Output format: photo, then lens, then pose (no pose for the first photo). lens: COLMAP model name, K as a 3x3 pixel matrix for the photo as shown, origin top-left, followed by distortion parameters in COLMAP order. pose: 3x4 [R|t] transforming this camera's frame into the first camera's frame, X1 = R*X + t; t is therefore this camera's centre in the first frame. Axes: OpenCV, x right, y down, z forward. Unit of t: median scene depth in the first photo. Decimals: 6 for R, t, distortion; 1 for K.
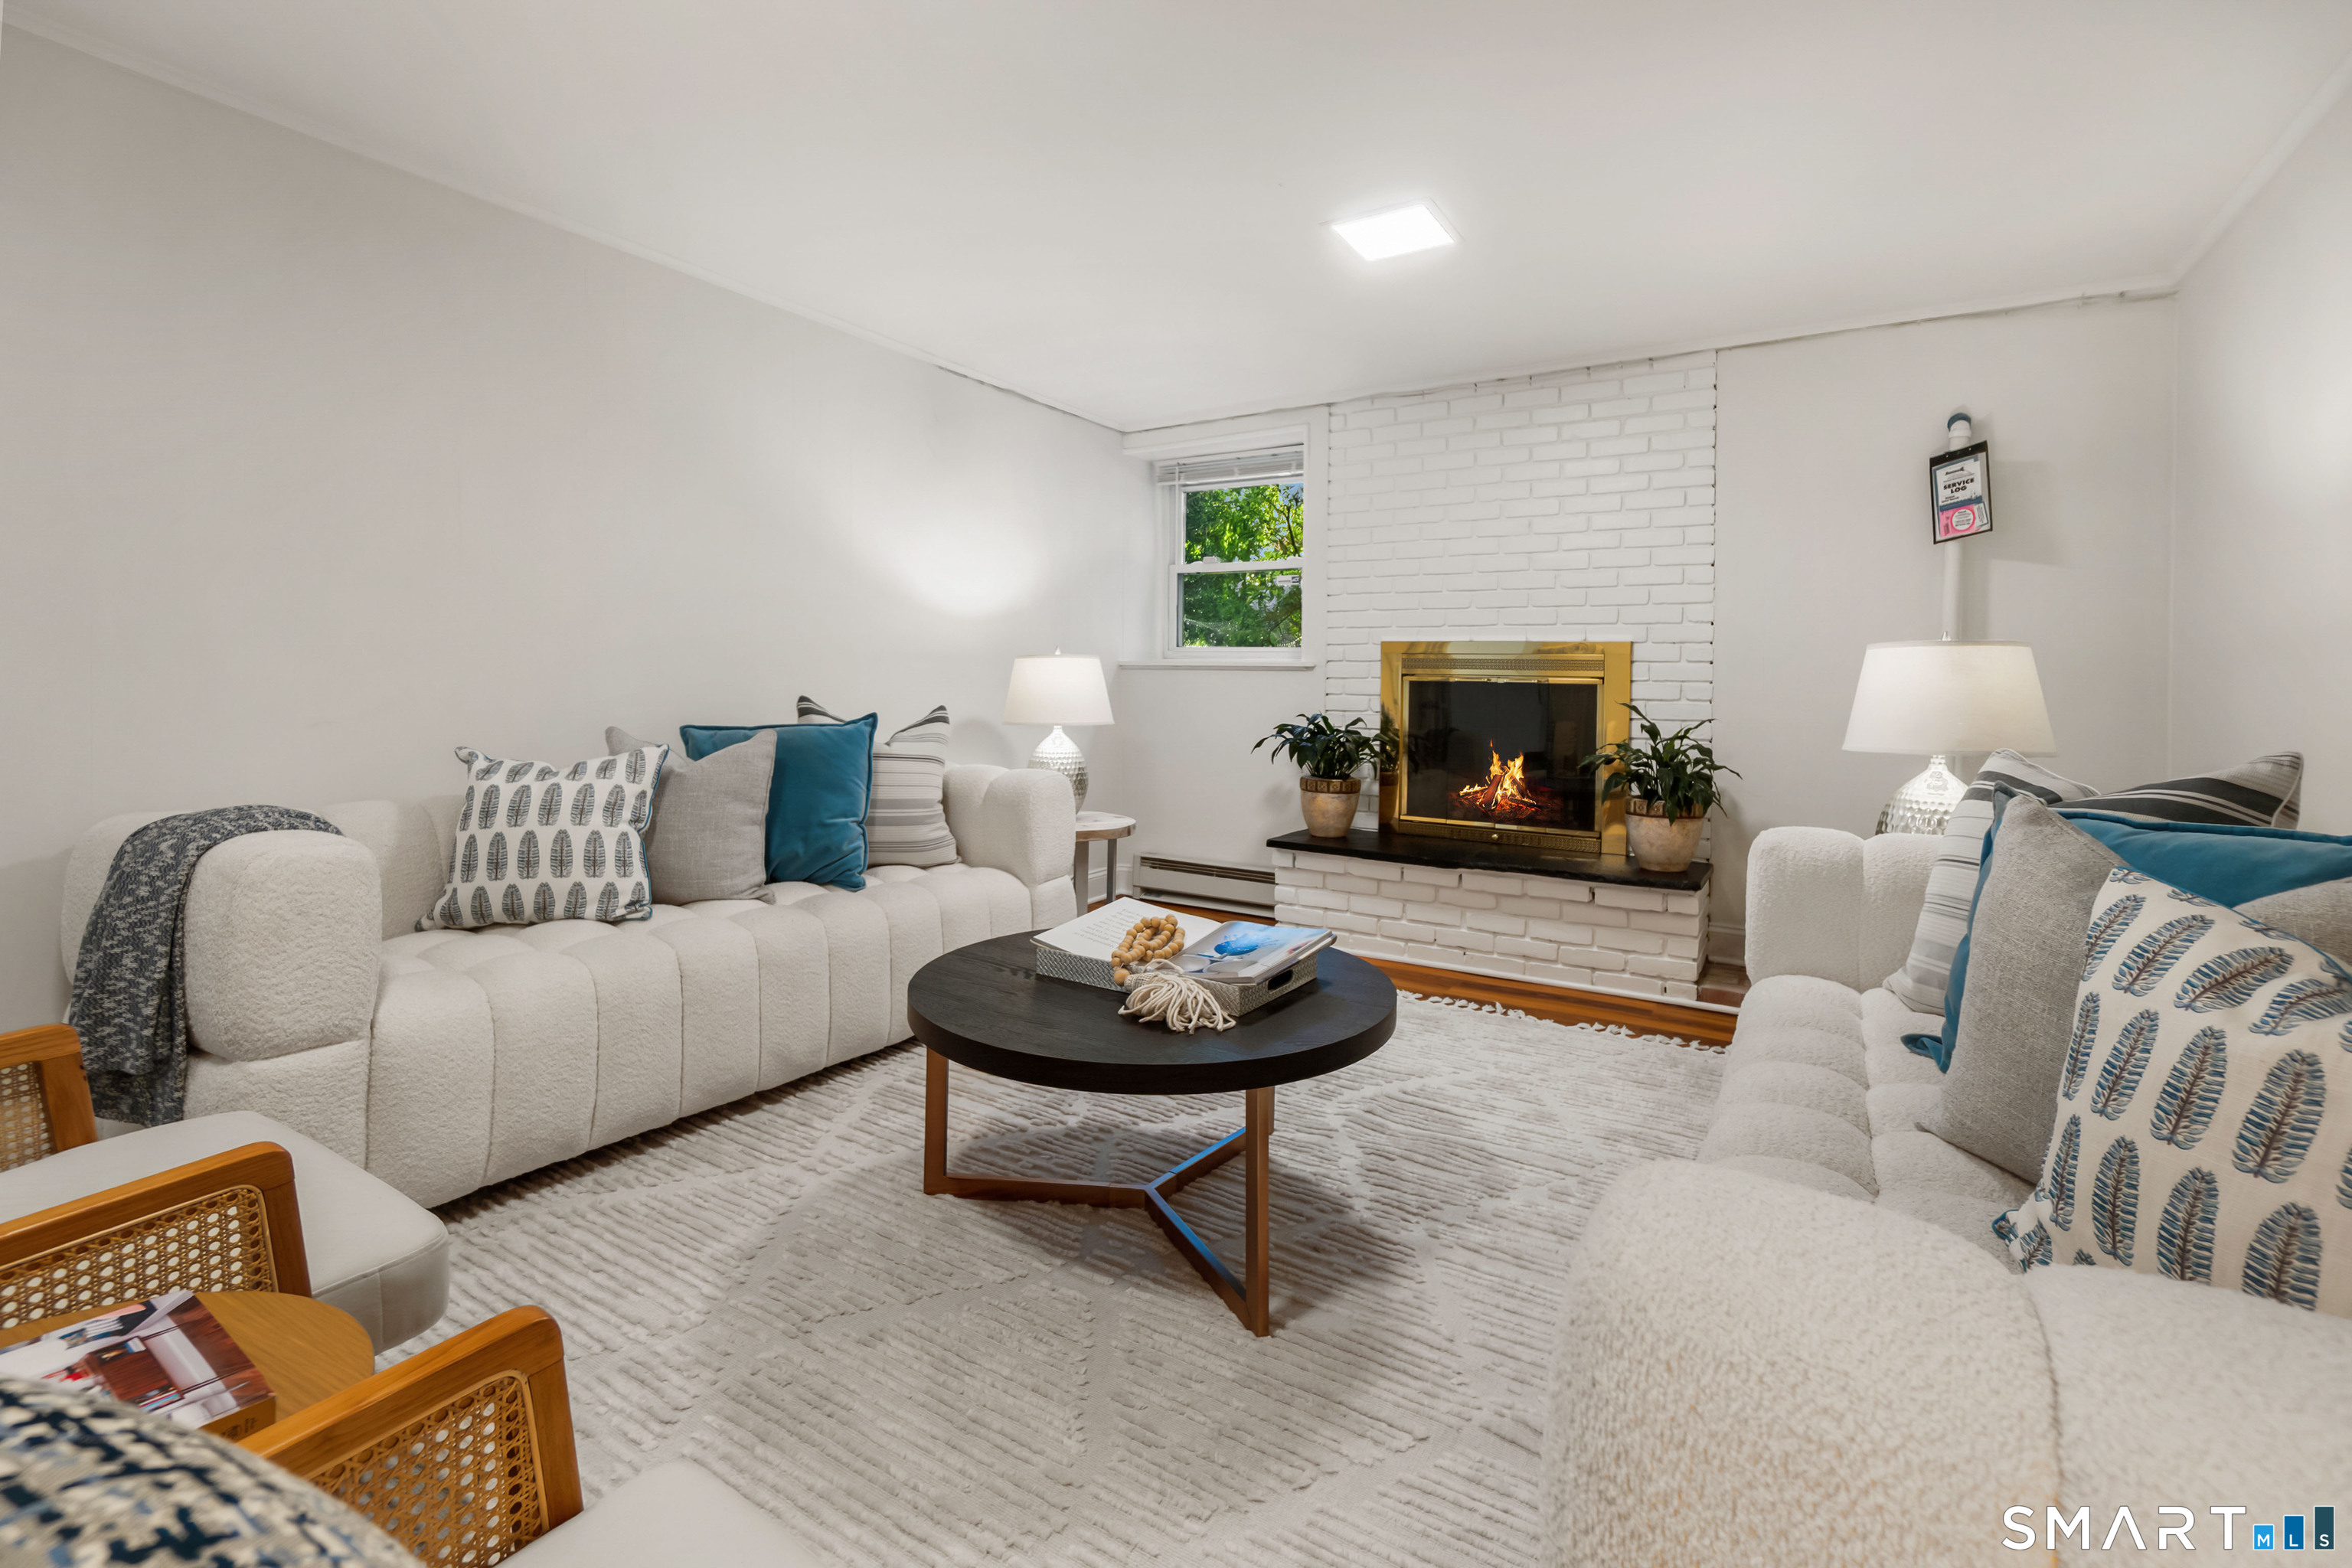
lens RADIAL K [[1054.4, 0, 1178.3], [0, 1054.4, 675.8], [0, 0, 1]] dist [-0.002303, -0.000216]
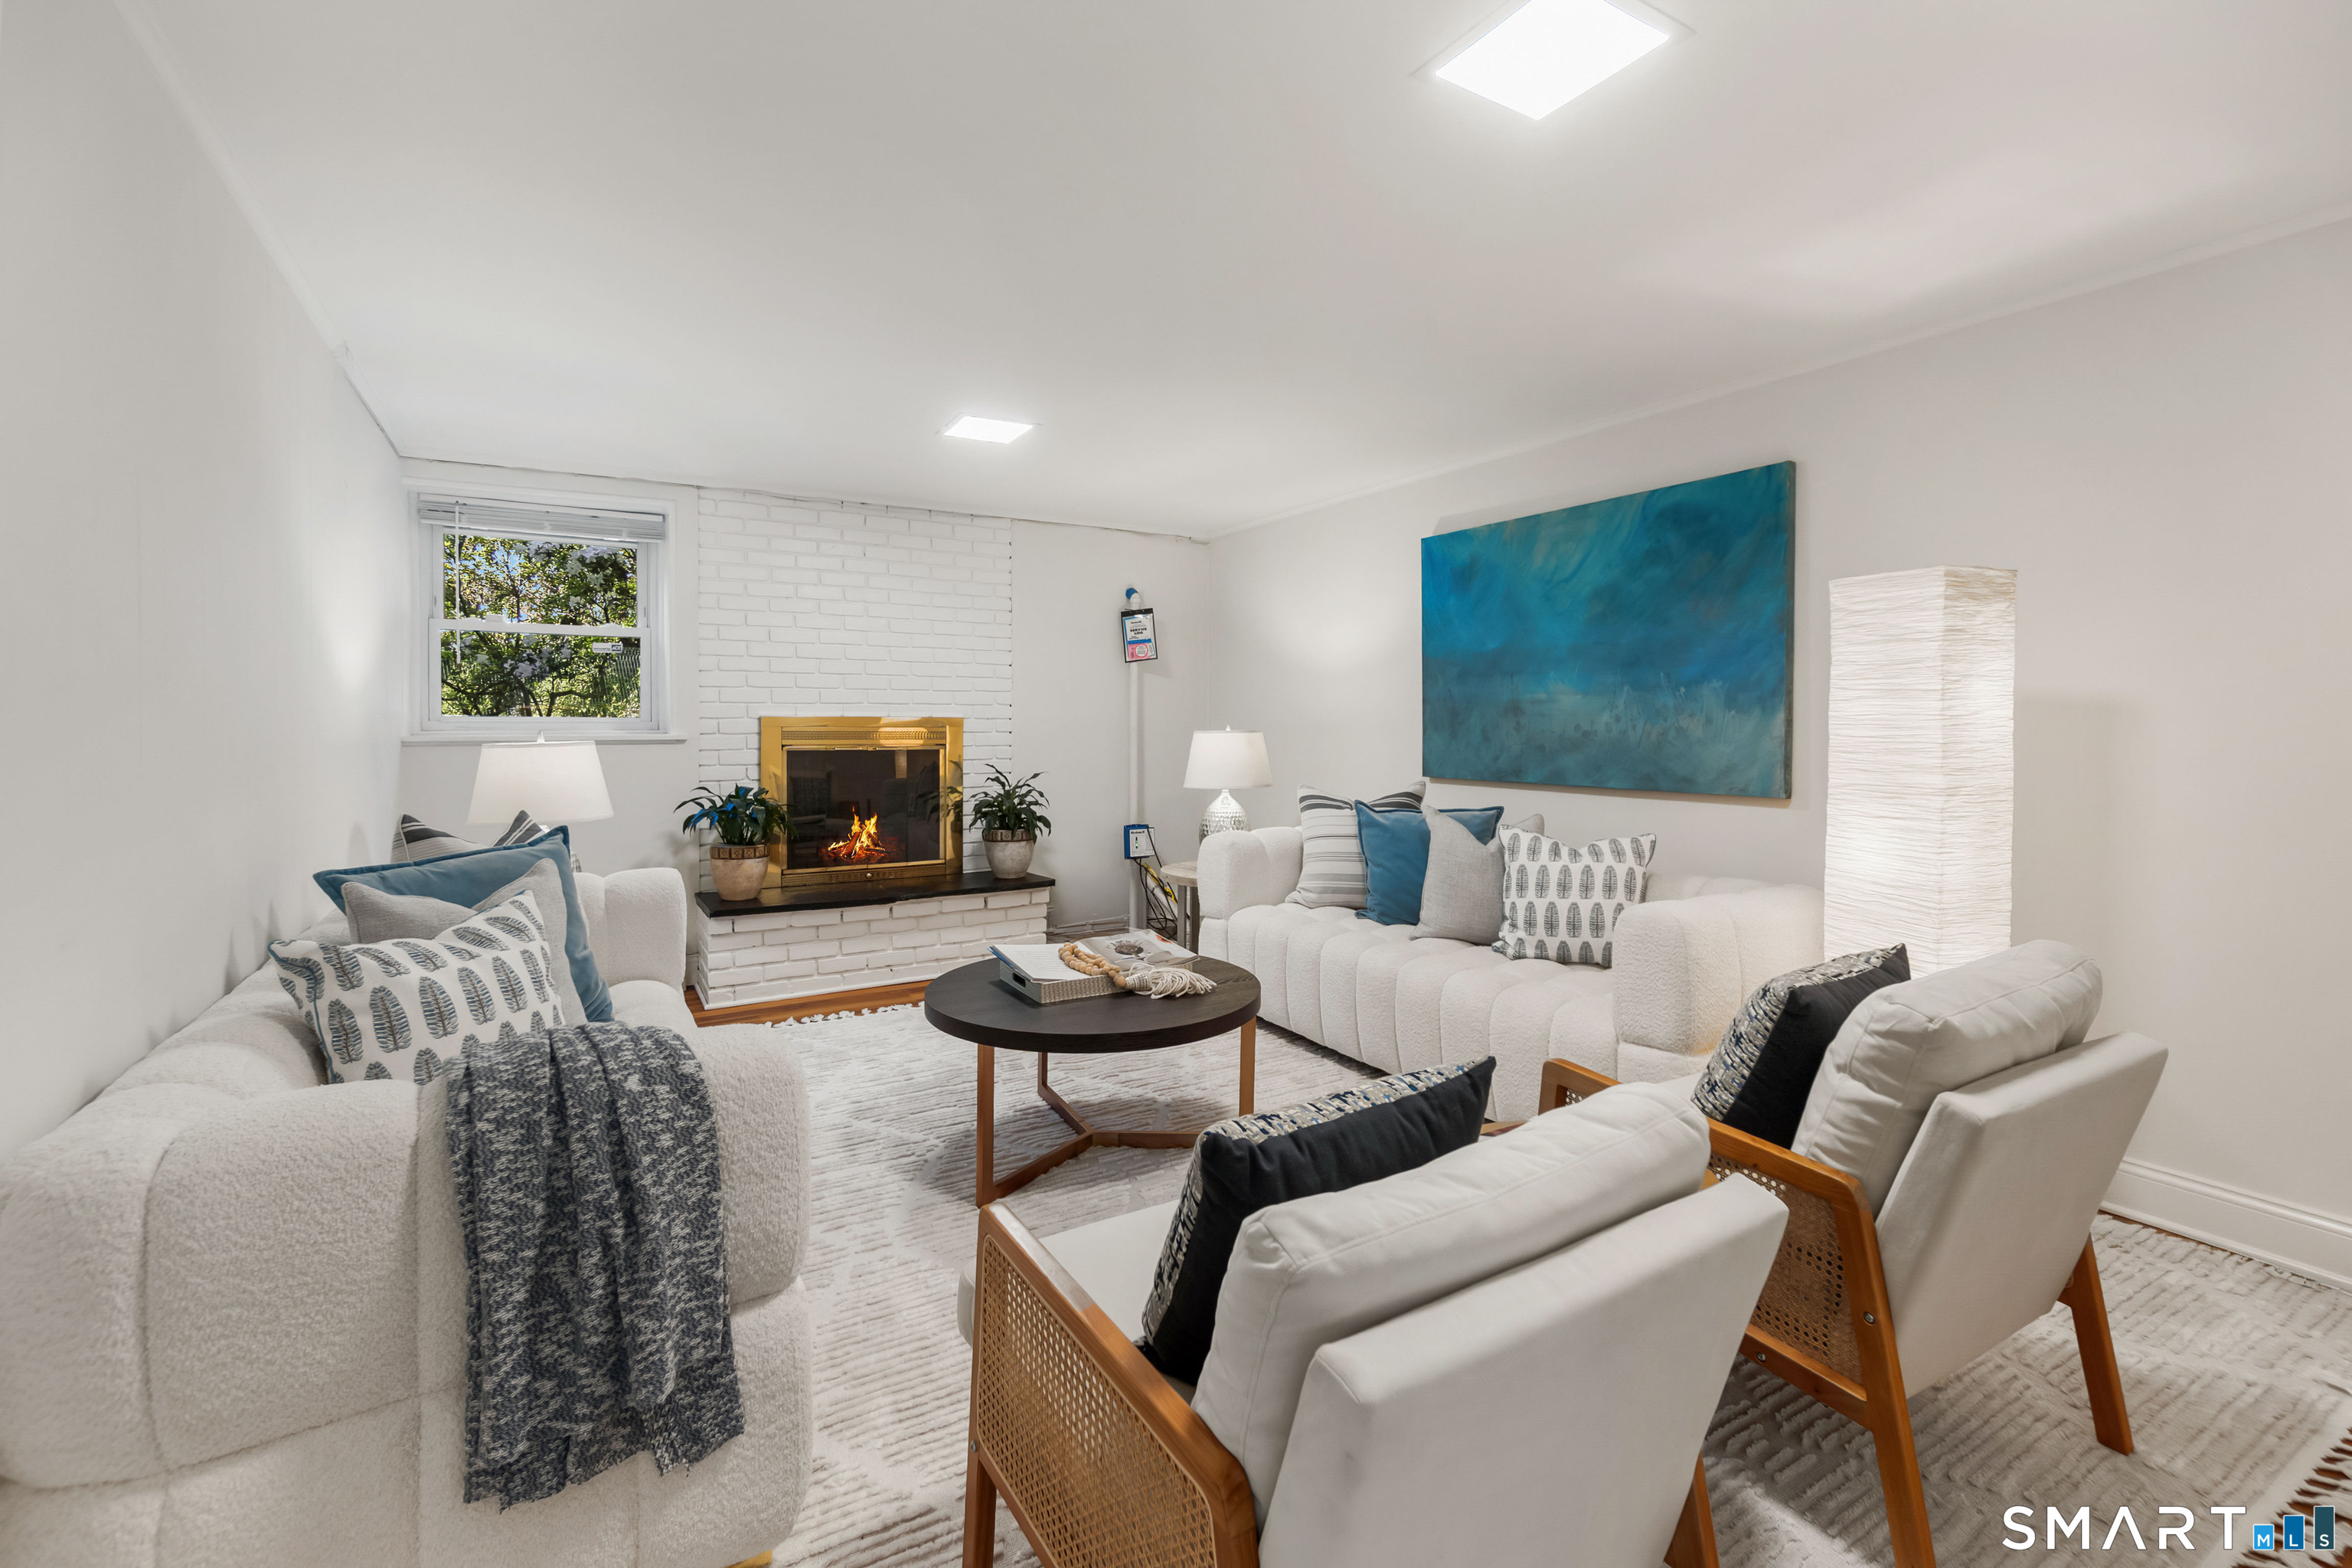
lens RADIAL K [[1028.3, 0, 1180.9], [0, 1028.3, 715.4], [0, 0, 1]] dist [-0.001535, 0.000329]
pose [[0.455655, -0.011709, 0.890080, -0.731777], [0.001265, 0.999921, 0.012507, -0.059852], [-0.890156, -0.004573, 0.455634, 0.152715]]
